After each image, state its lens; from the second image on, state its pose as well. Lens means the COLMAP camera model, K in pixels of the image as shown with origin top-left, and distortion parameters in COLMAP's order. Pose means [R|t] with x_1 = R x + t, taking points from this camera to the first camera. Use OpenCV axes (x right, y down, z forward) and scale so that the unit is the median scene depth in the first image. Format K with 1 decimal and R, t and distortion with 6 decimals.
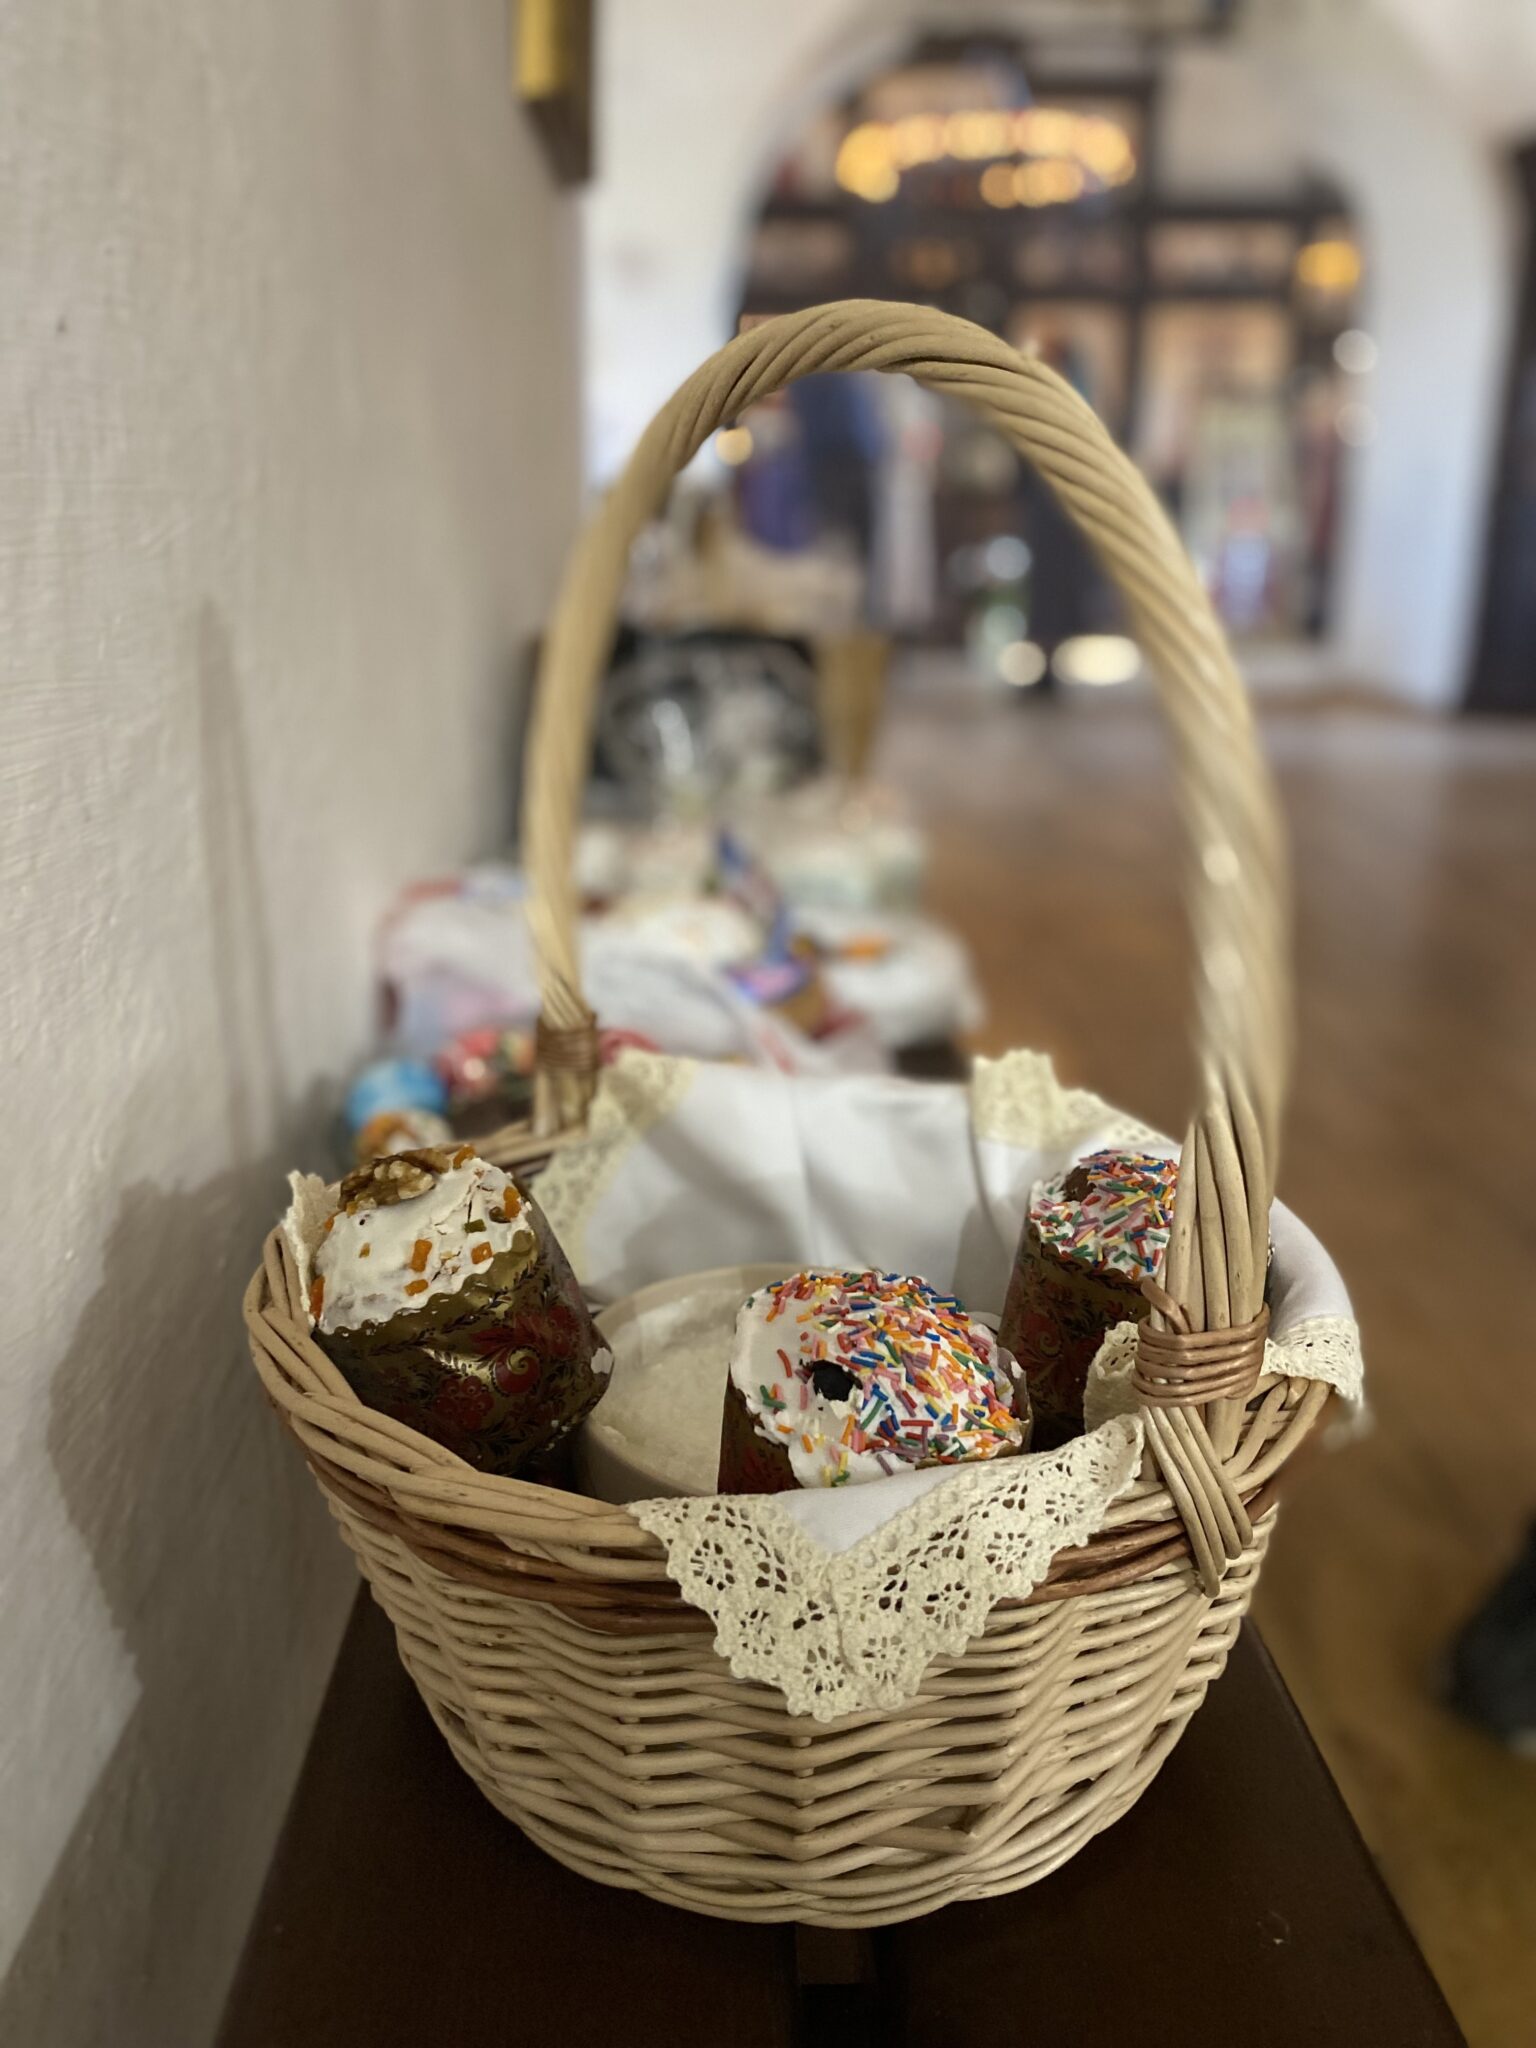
lens RADIAL K [[1576.8, 0, 760.6], [0, 1576.8, 1008.3], [0, 0, 1]] dist [0.107338, -0.120882]
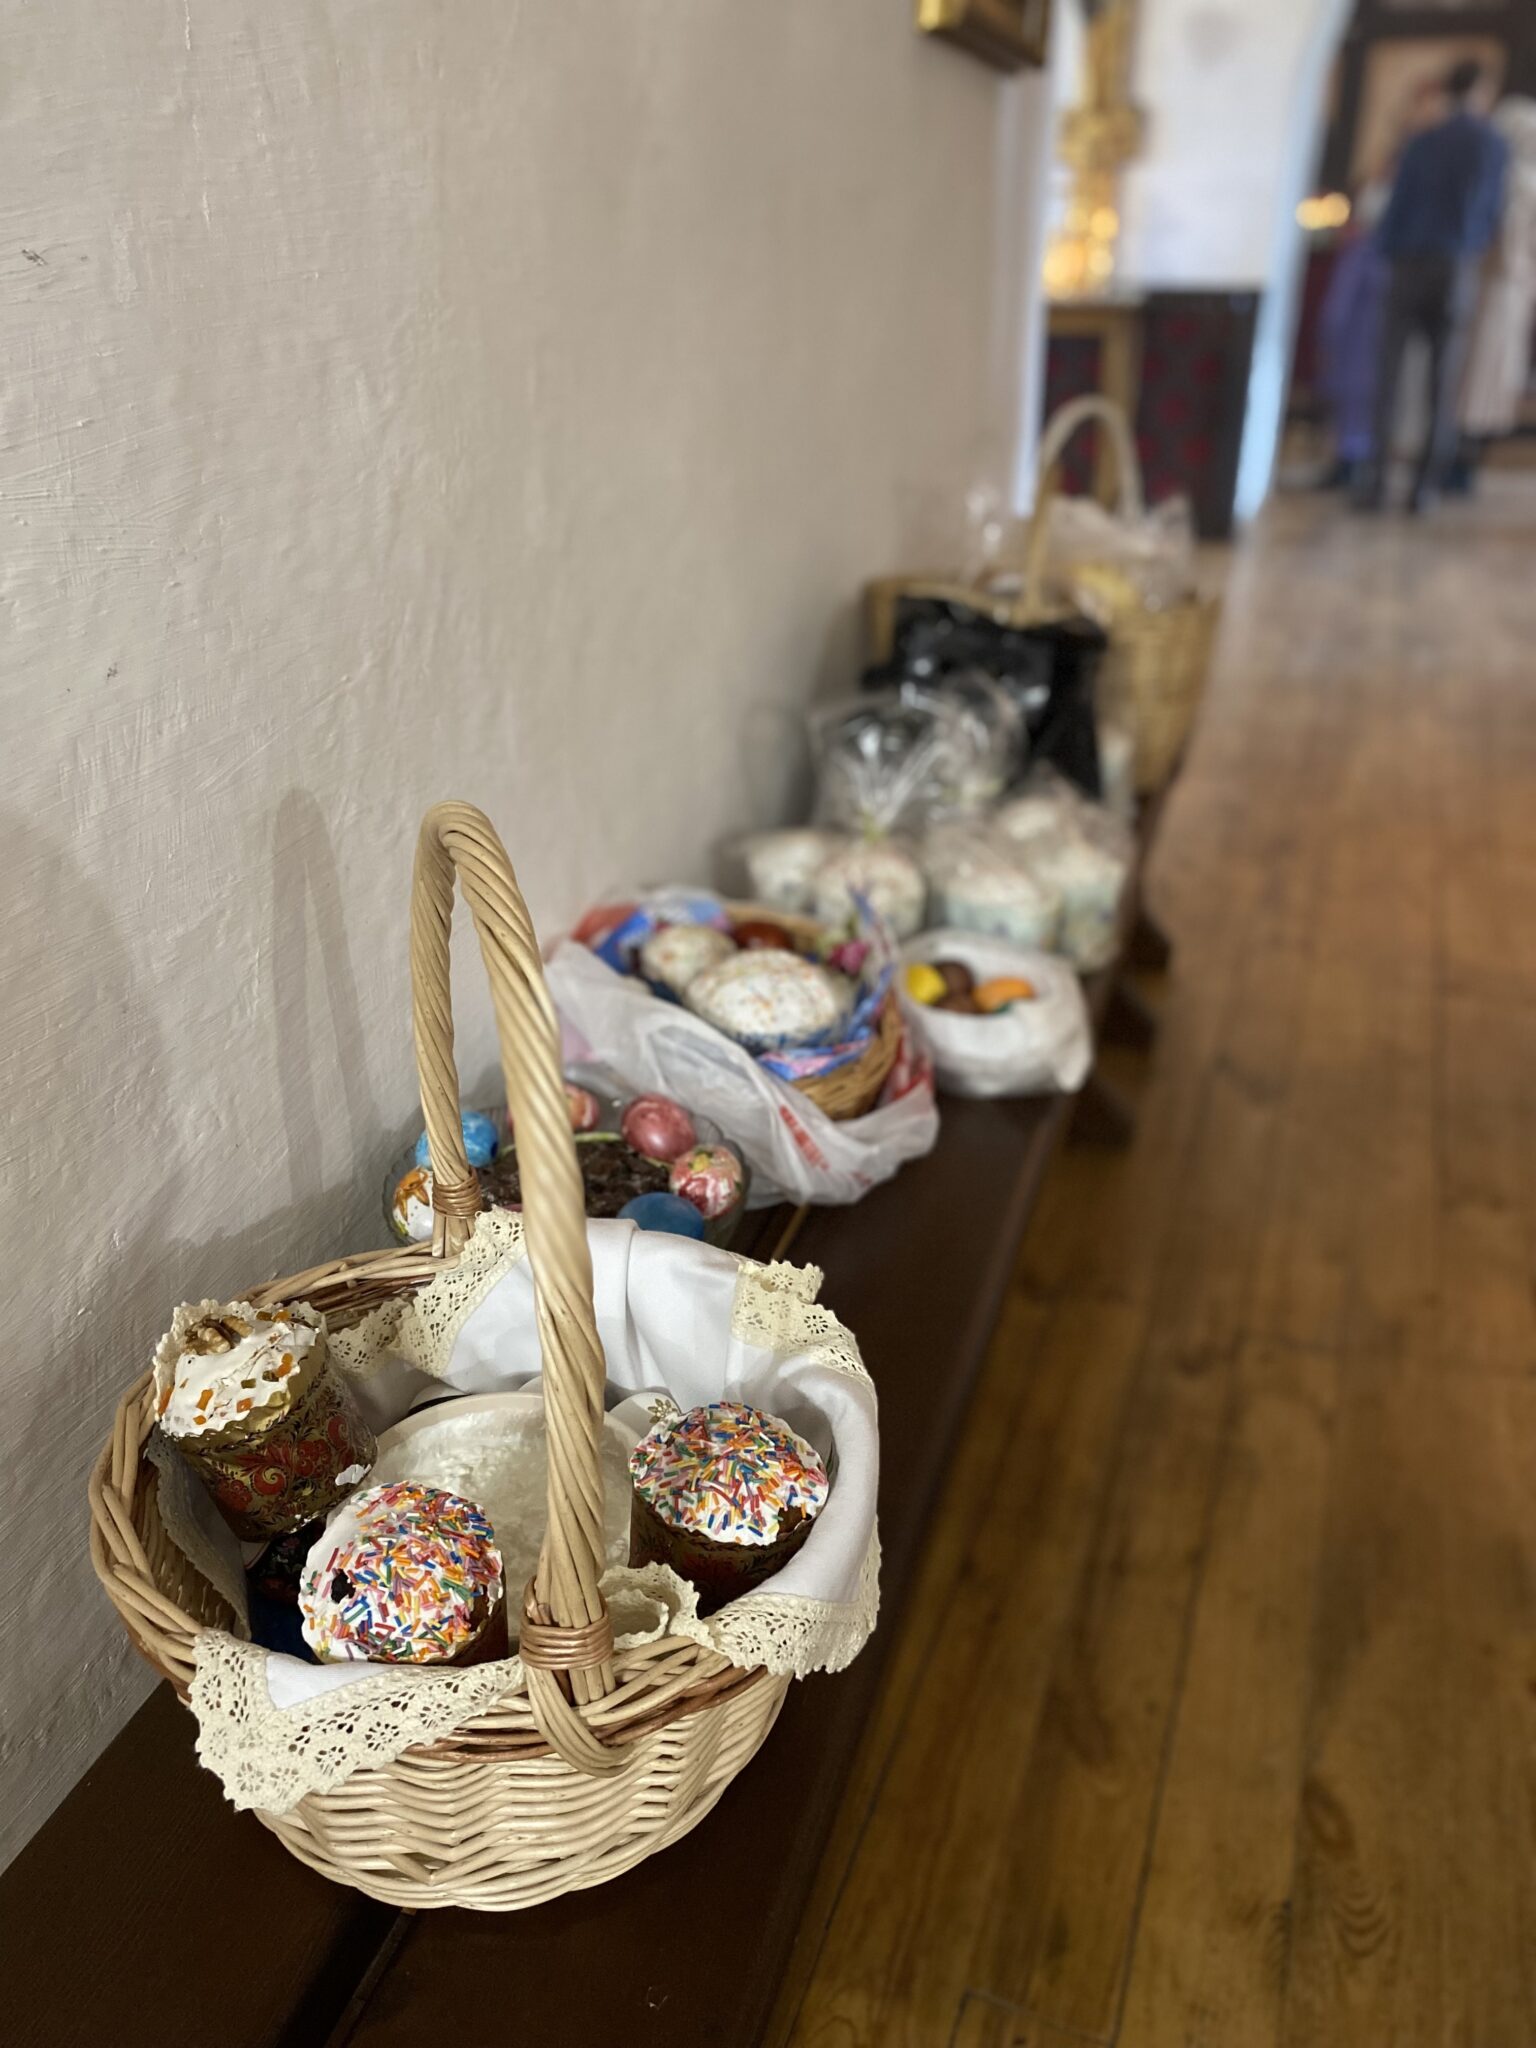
lens RADIAL K [[1597.9, 0, 768.0], [0, 1597.9, 1024.0], [0, 0, 1]] dist [0.026711, -0.008337]
pose [[0.935792, 0.152683, -0.317775, 0.711601], [-0.099288, 0.979008, 0.178004, -0.515170], [0.338282, -0.135024, 0.931308, -0.181917]]
